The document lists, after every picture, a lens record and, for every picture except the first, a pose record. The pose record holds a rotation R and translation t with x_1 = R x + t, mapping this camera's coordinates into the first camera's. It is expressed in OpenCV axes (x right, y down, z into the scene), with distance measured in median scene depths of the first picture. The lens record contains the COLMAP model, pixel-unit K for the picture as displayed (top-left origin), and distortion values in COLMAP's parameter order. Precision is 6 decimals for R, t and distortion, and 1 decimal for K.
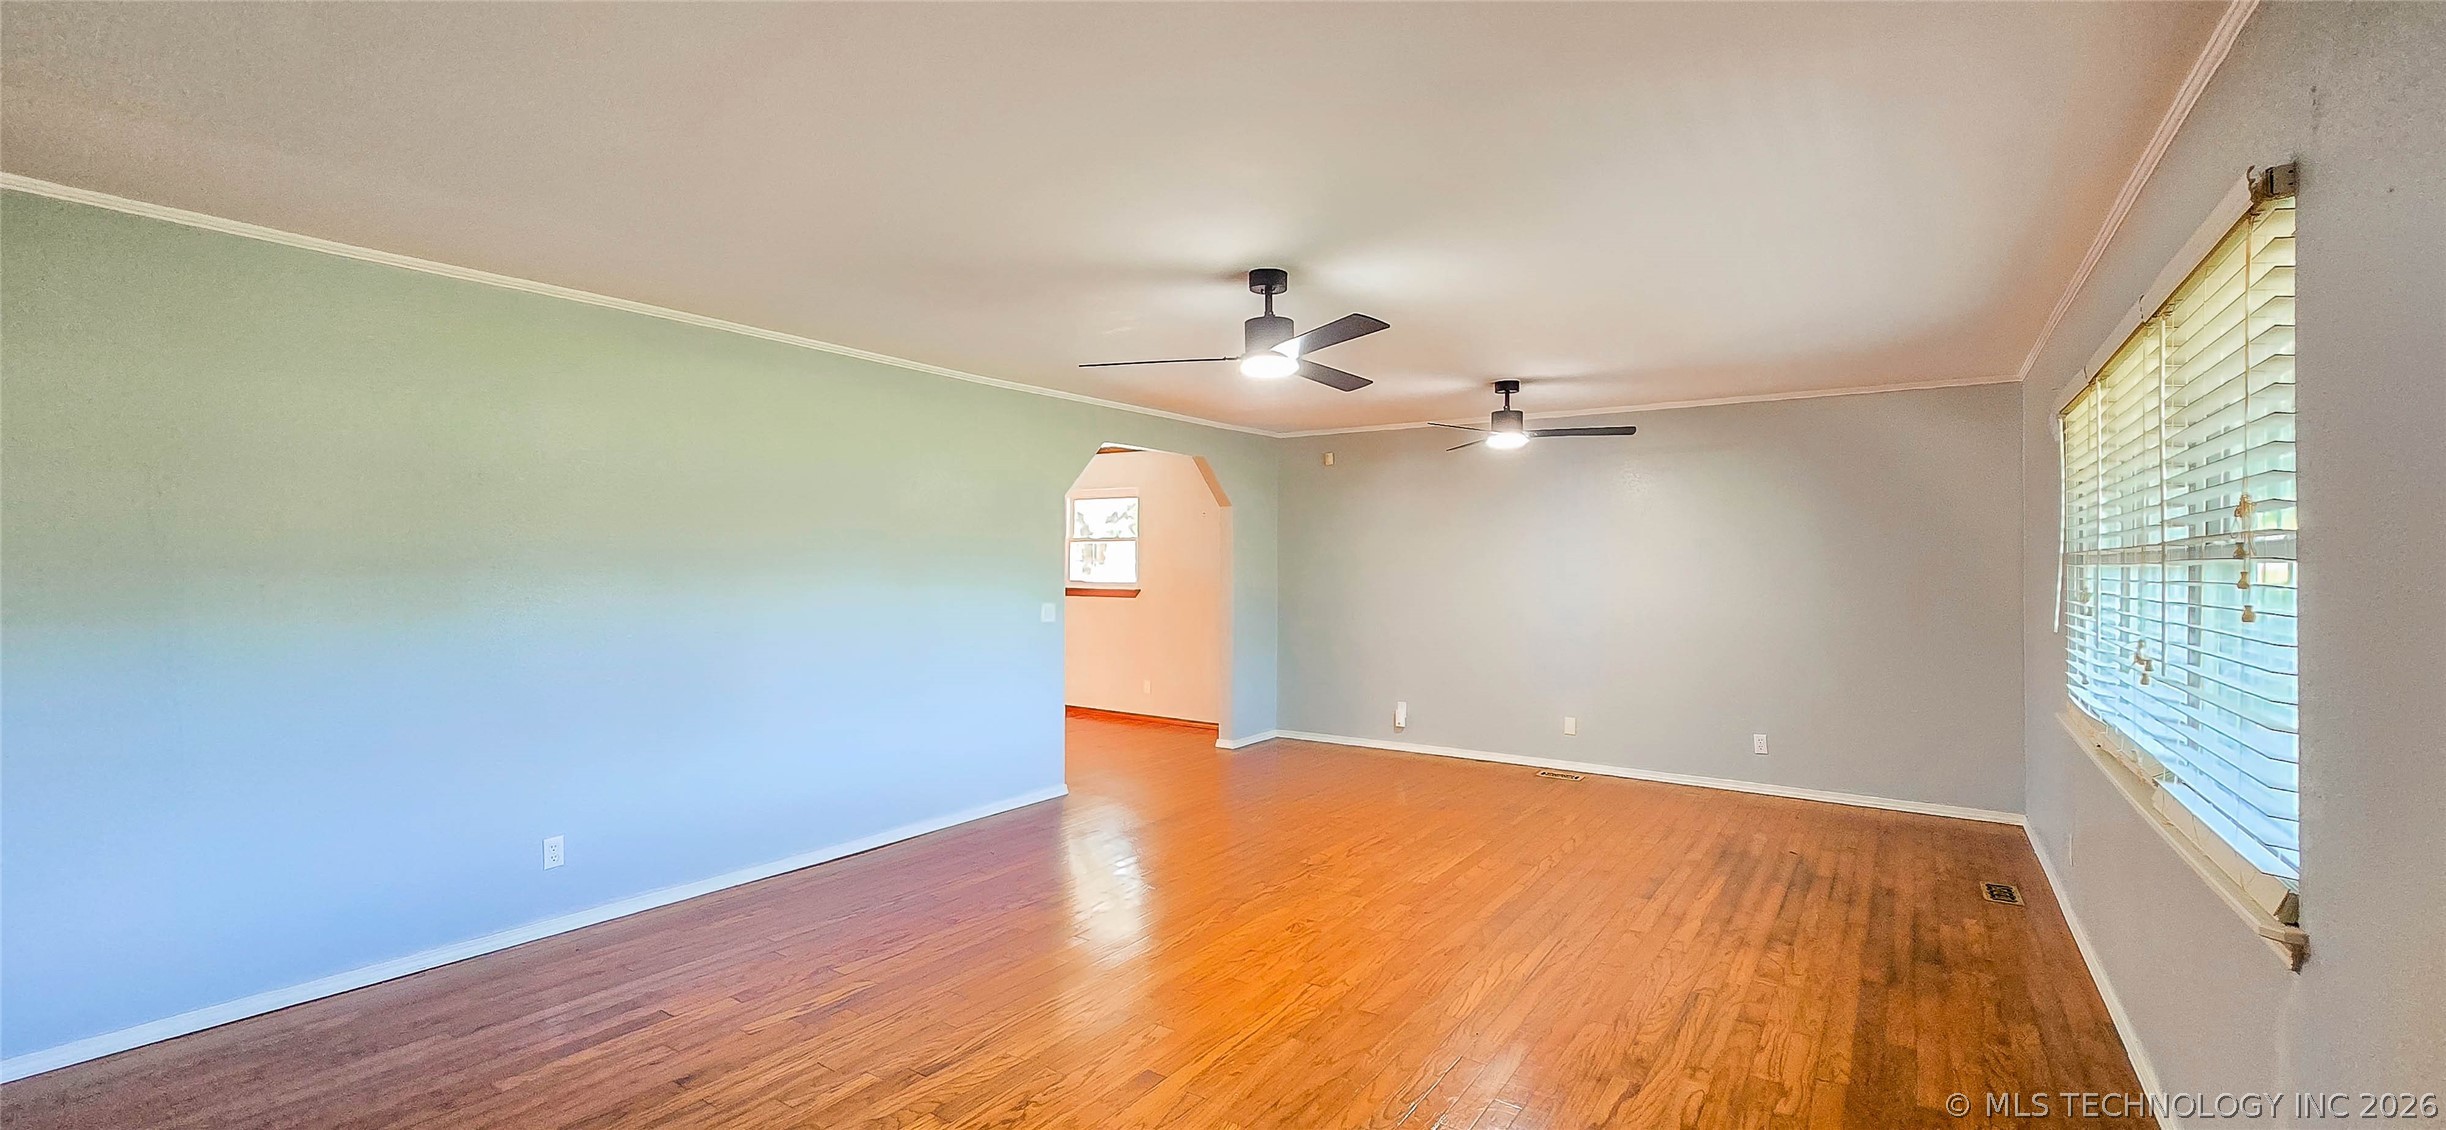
lens RADIAL K [[1003.9, 0, 1220.7], [0, 1003.9, 554.9], [0, 0, 1]] dist [-0.004661, 0.000423]
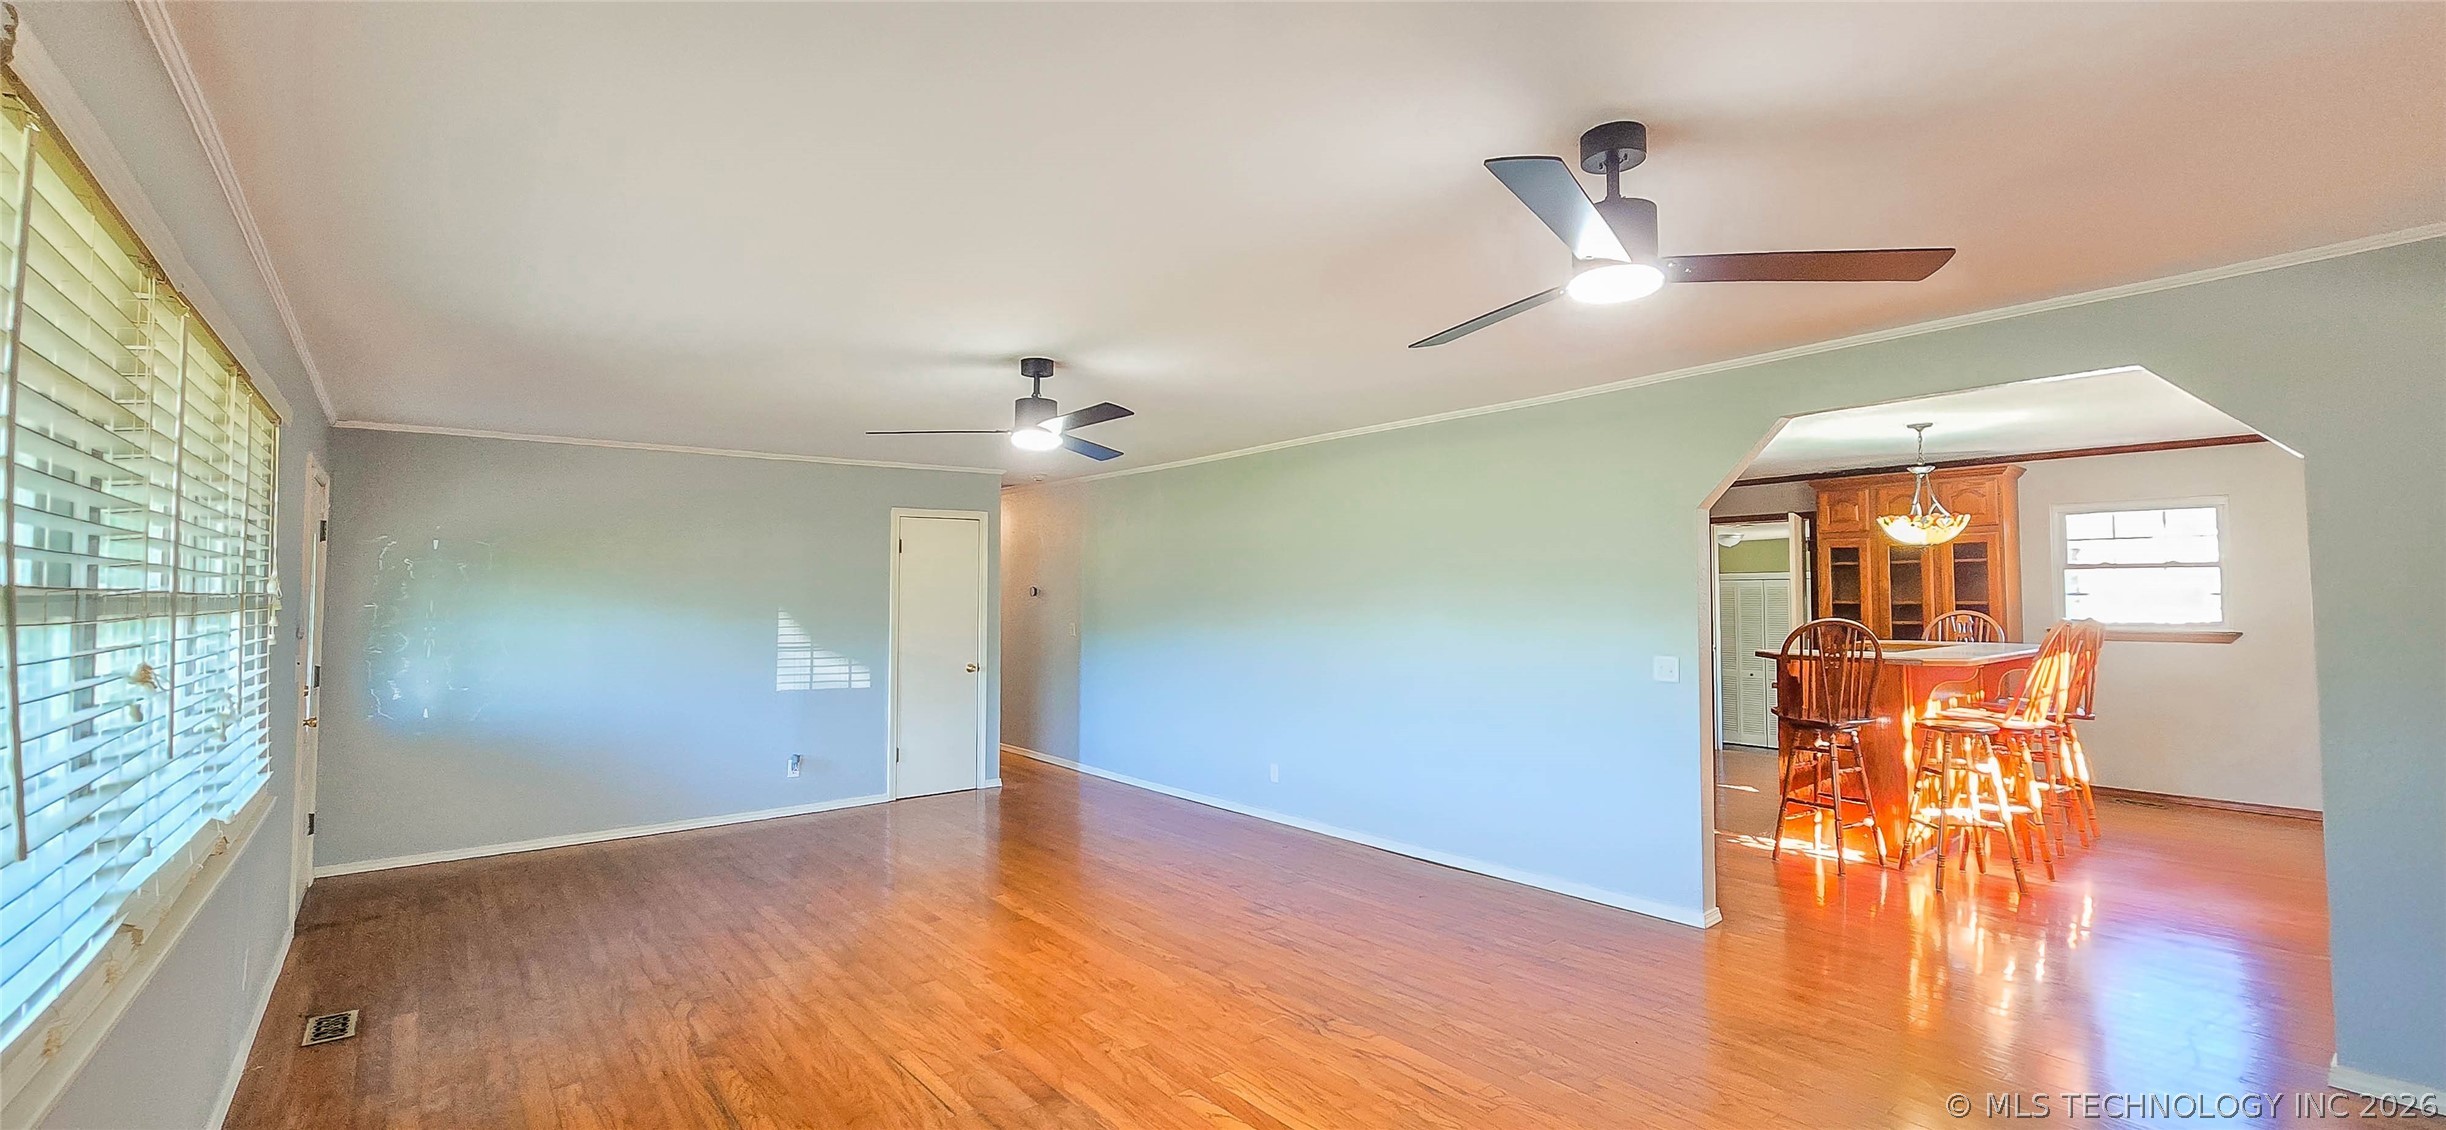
lens RADIAL K [[1000.9, 0, 1221.3], [0, 1000.9, 553.9], [0, 0, 1]] dist [-0.002297, -0.000812]
pose [[-0.291385, -0.045409, -0.955528, 1.059168], [0.014333, 0.998553, -0.051825, 0.010358], [0.956499, -0.028797, -0.290312, 1.486187]]
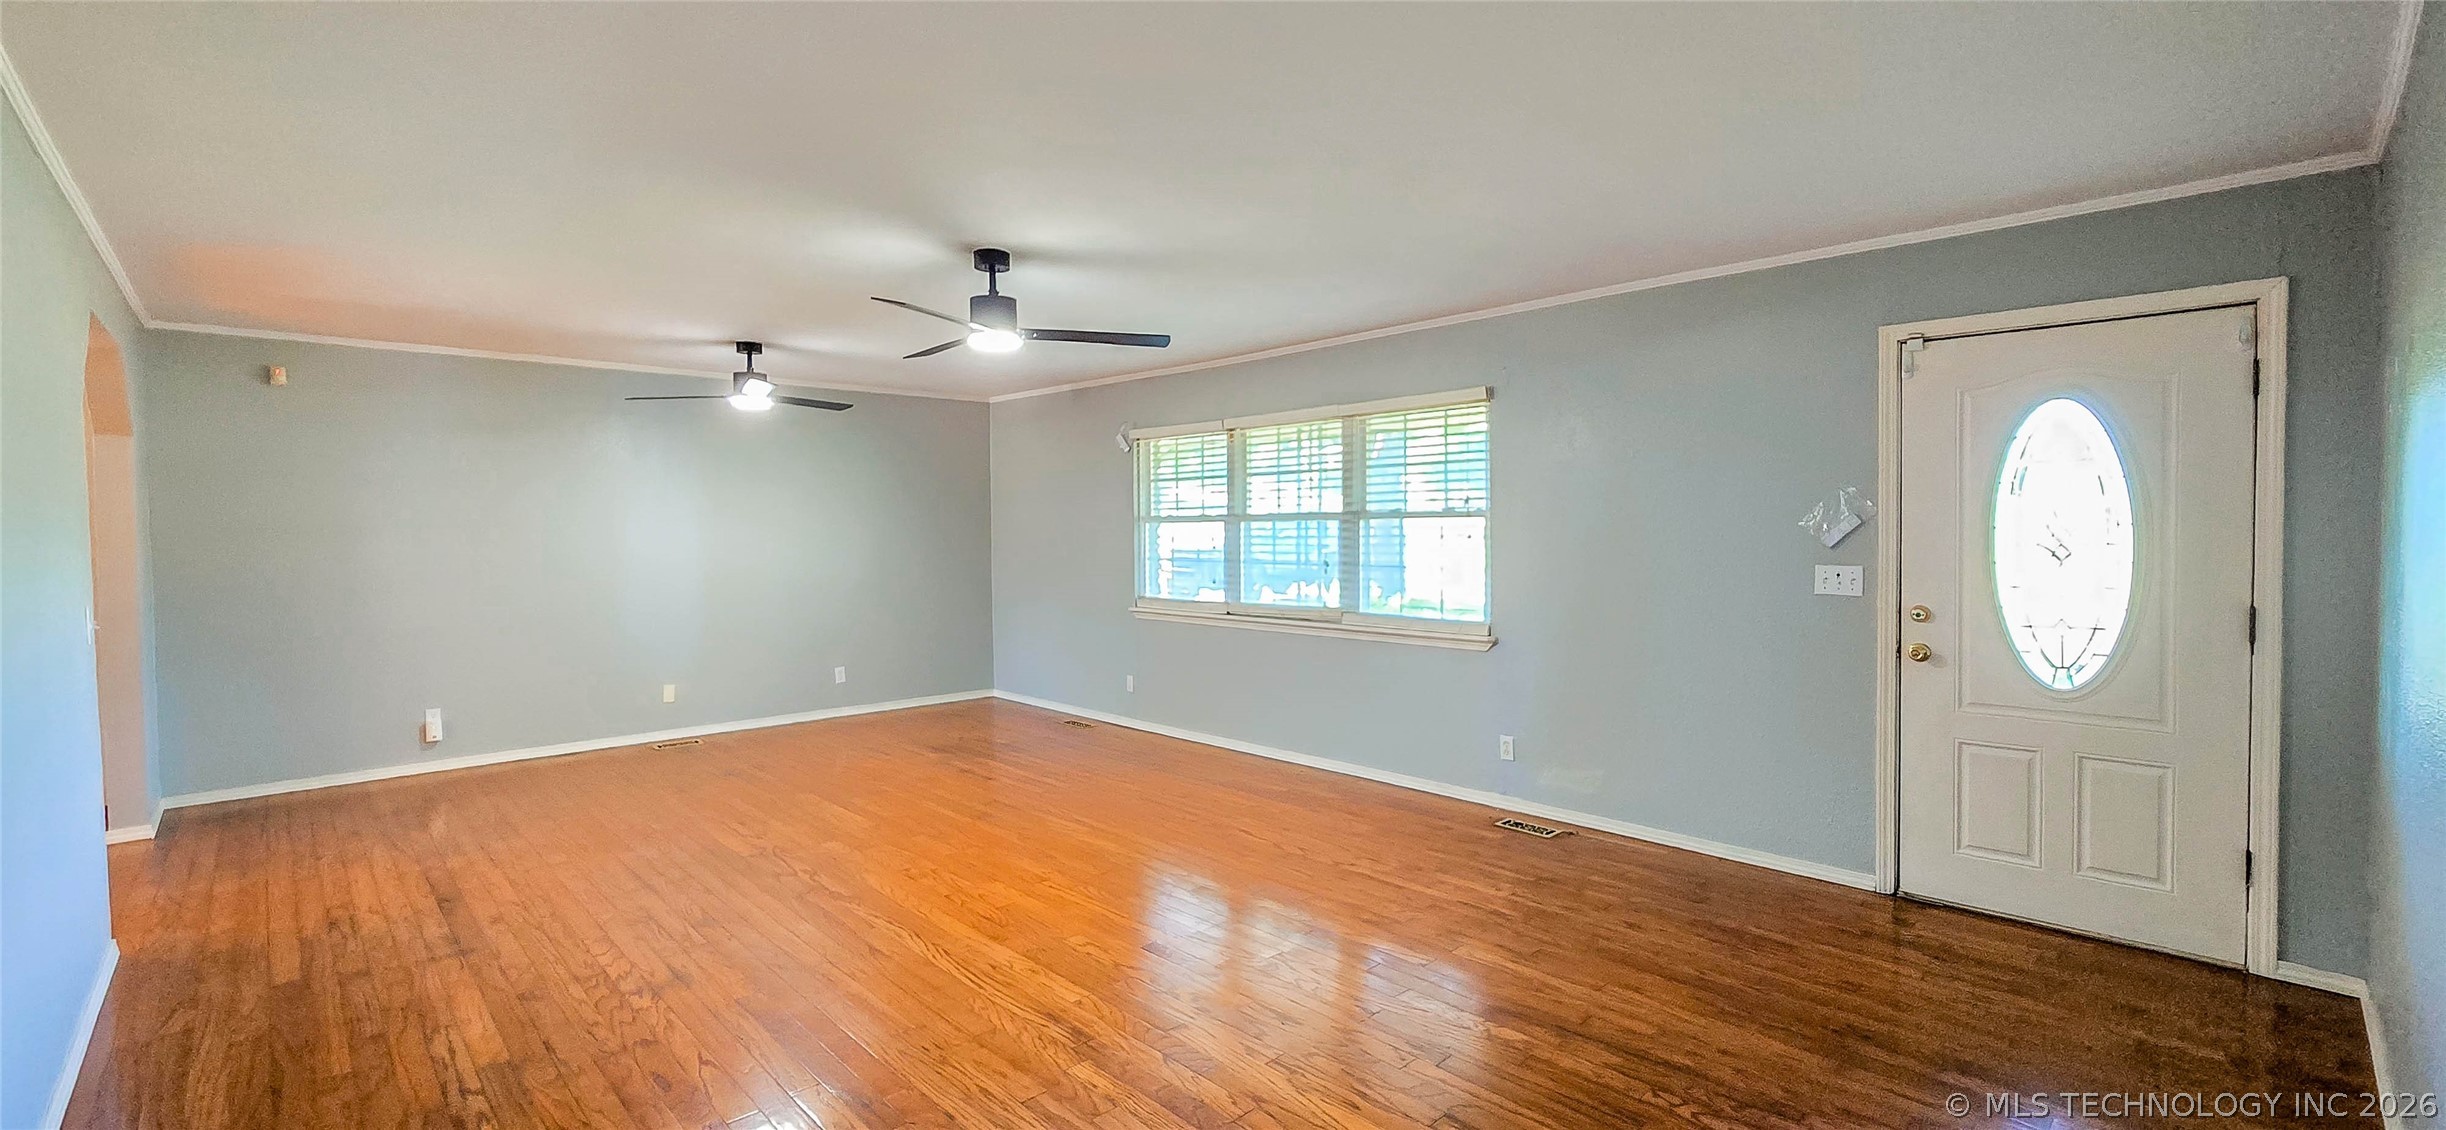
lens RADIAL K [[1013.3, 0, 1241.6], [0, 1013.3, 551.3], [0, 0, 1]] dist [-0.011199, -0.000182]
pose [[0.191732, -0.029975, 0.980989, -0.937581], [0.000455, 0.999536, 0.030453, 0.006115], [-0.981447, -0.005393, 0.191657, 0.507464]]
